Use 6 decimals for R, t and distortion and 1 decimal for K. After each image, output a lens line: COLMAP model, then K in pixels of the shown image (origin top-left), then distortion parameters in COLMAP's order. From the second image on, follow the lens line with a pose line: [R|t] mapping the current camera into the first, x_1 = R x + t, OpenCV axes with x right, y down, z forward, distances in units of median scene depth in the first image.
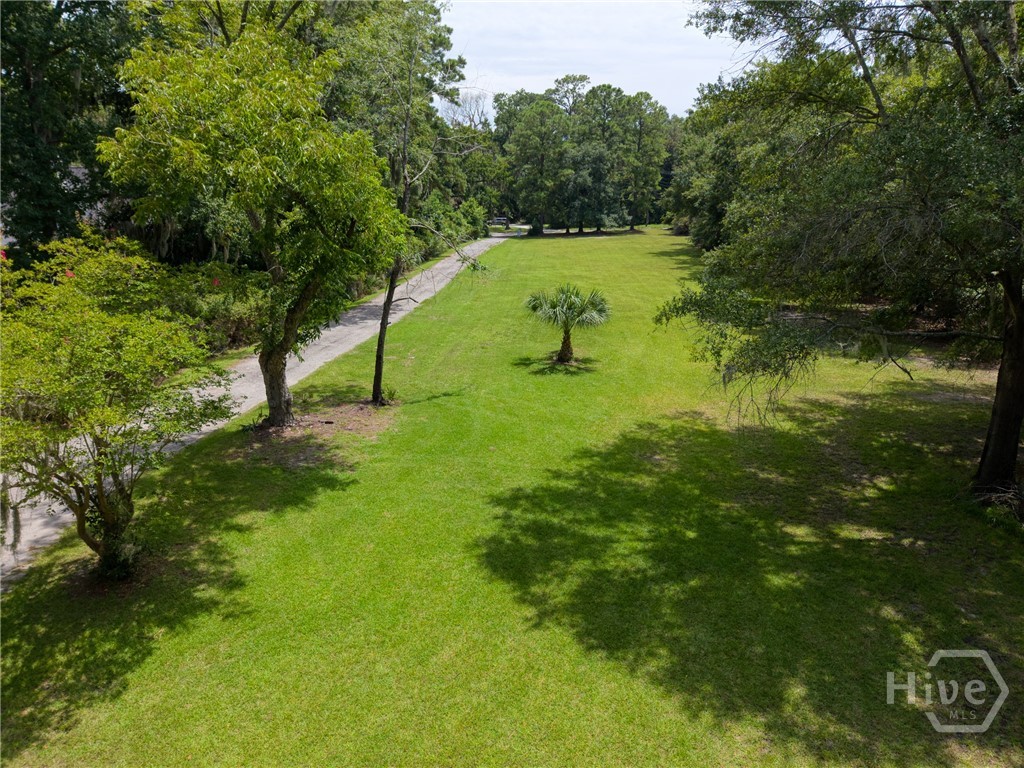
lens RADIAL K [[680.6, 0, 506.5], [0, 680.6, 386.3], [0, 0, 1]] dist [0.029487, -0.026991]
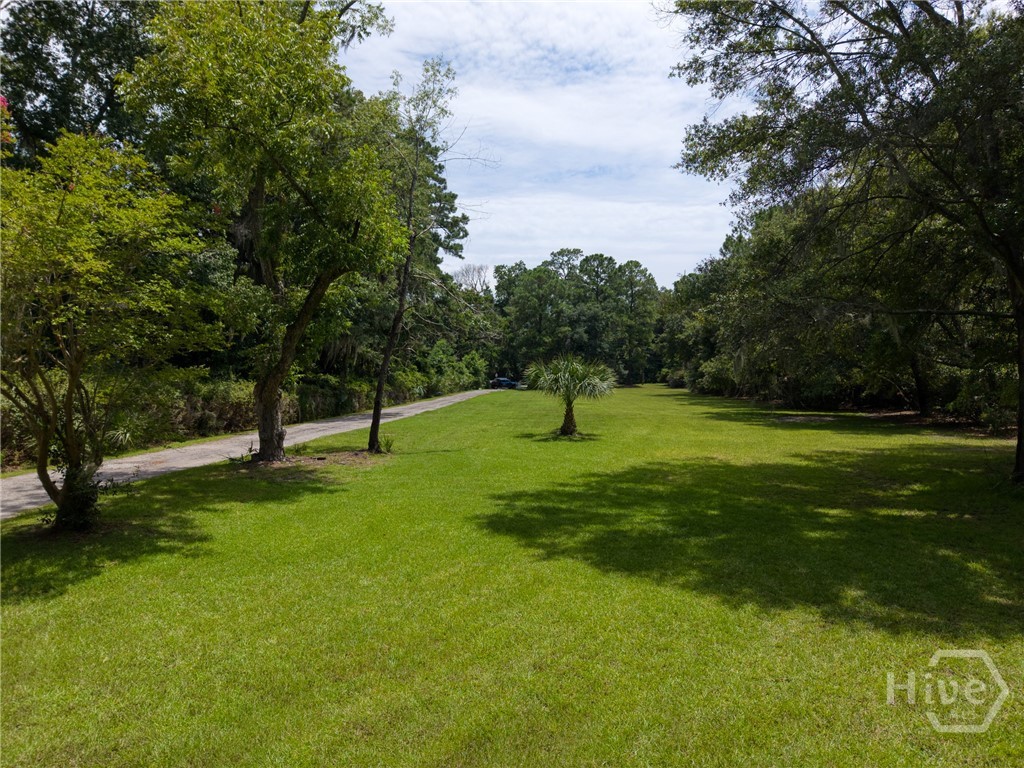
lens RADIAL K [[680.6, 0, 506.5], [0, 680.6, 386.3], [0, 0, 1]] dist [0.029487, -0.026991]
pose [[0.999984, -0.005716, -0.000289, -0.001374], [0.005446, 0.965826, -0.259133, 0.136931], [0.001760, 0.259127, 0.965842, 0.038305]]
